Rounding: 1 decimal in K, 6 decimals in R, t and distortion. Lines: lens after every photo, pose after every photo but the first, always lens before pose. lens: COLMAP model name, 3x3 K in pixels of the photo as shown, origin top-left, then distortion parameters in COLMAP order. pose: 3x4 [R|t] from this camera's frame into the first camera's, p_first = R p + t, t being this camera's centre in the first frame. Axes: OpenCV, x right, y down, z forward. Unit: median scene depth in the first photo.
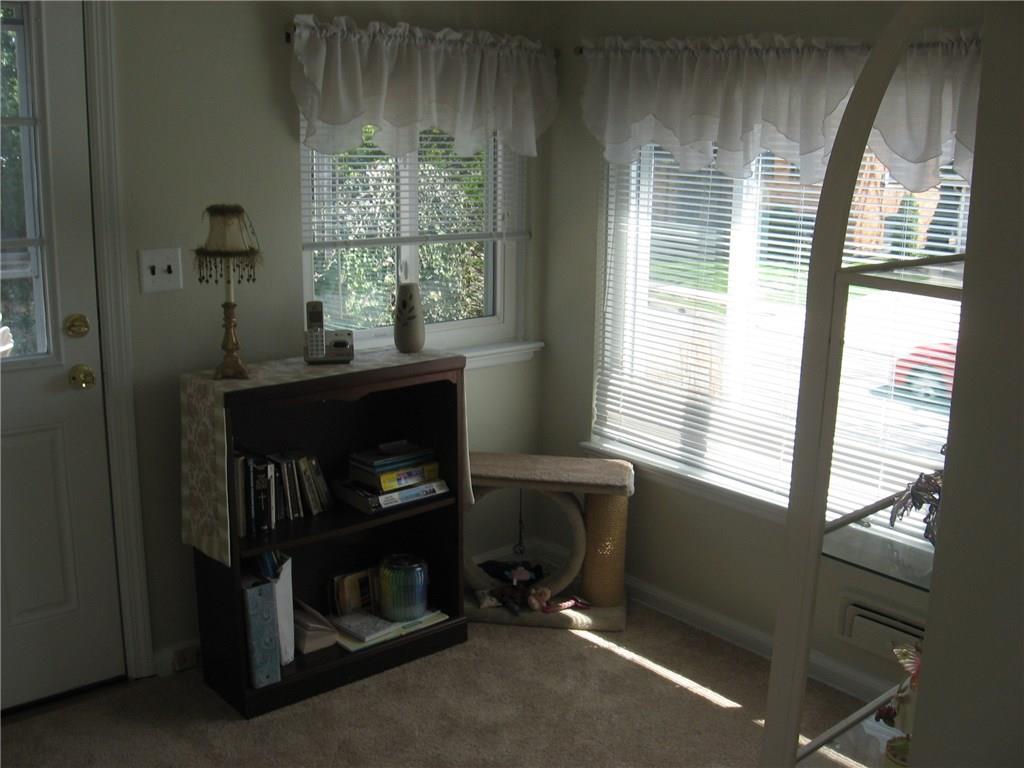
lens RADIAL K [[1049.3, 0, 510.8], [0, 1049.3, 380.6], [0, 0, 1]] dist [-0.113390, 0.000000]
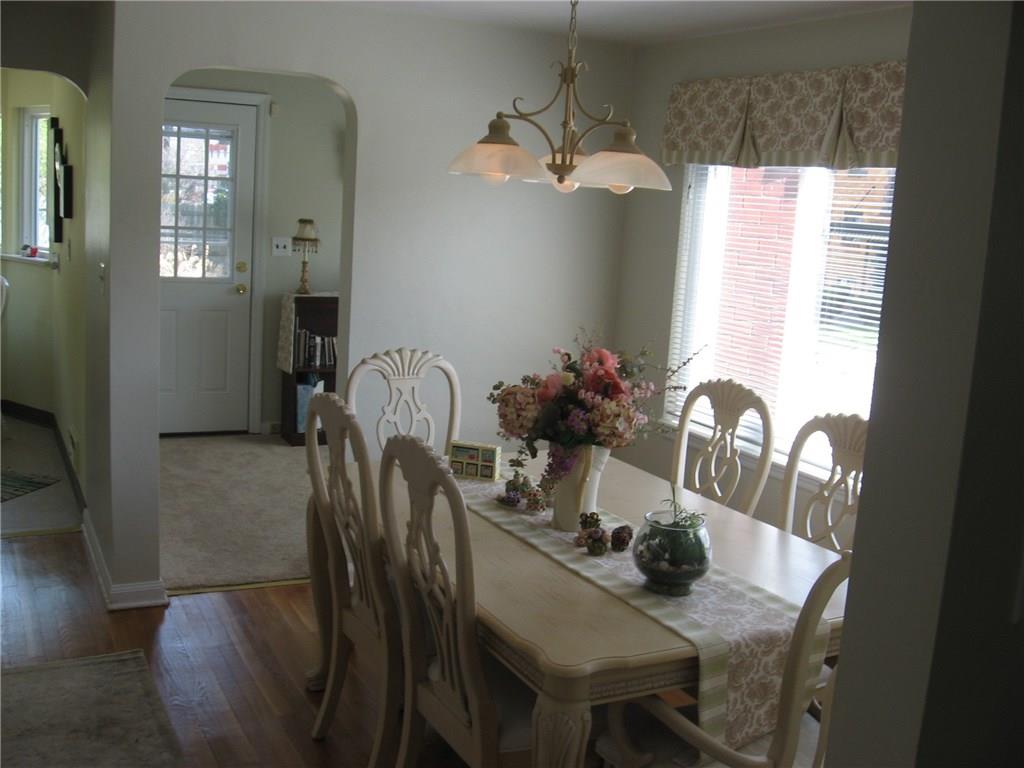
lens RADIAL K [[1049.3, 0, 510.7], [0, 1049.3, 379.5], [0, 0, 1]] dist [-0.113390, 0.000000]
pose [[0.970848, 0.084138, -0.224444, 0.693876], [-0.097784, 0.993932, -0.050373, 0.250541], [0.218844, 0.070852, 0.973184, -1.101292]]
